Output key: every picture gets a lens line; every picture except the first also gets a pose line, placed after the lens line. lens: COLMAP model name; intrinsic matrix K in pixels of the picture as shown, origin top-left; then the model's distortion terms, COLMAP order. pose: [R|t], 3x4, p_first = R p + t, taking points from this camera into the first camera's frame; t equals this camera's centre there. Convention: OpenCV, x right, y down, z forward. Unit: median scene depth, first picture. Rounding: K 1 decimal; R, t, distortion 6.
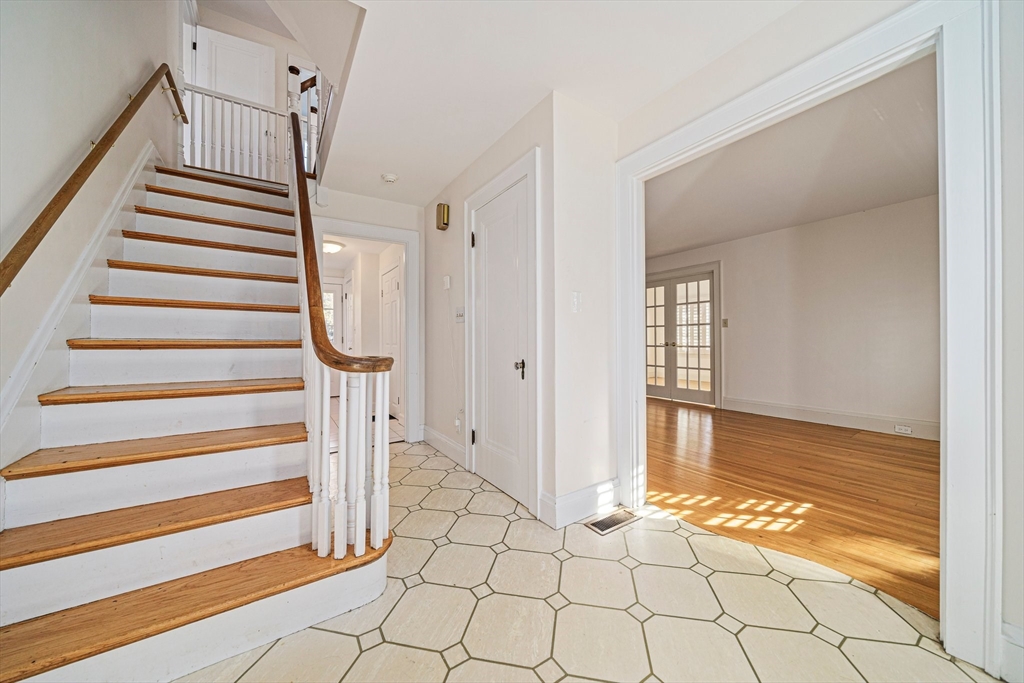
lens RADIAL K [[354.1, 0, 508.7], [0, 354.1, 338.7], [0, 0, 1]] dist [-0.002496, -0.000221]
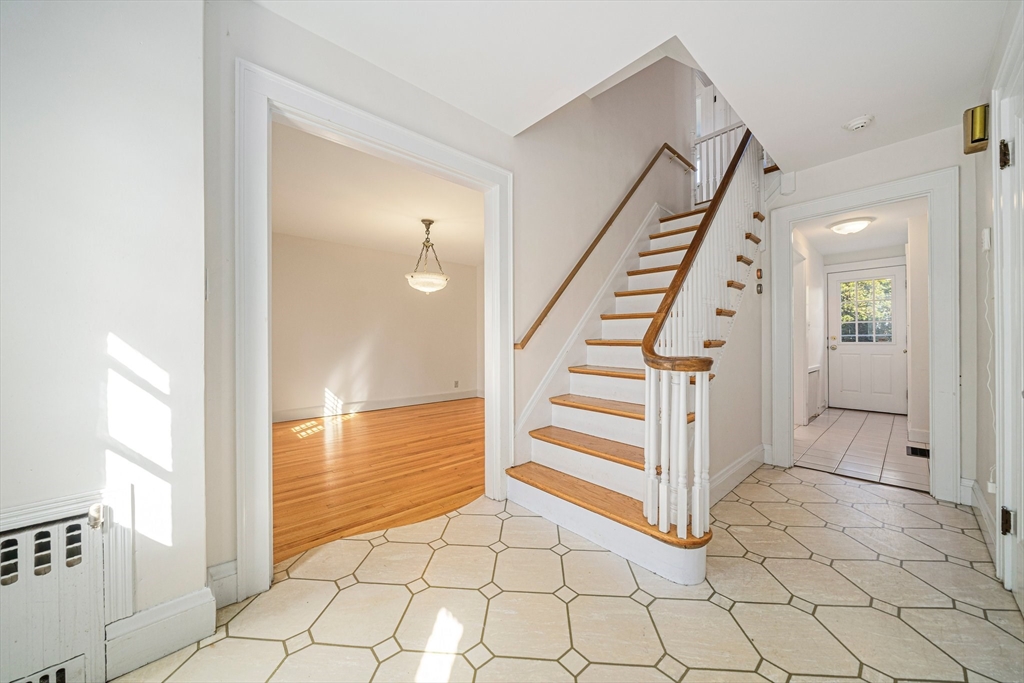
lens RADIAL K [[354.1, 0, 518.9], [0, 354.1, 343.6], [0, 0, 1]] dist [-0.002496, -0.000221]
pose [[0.157907, 0.011296, -0.987389, 0.597385], [0.003325, 0.999923, 0.011972, -0.002417], [0.987448, -0.005174, 0.157857, 0.361411]]
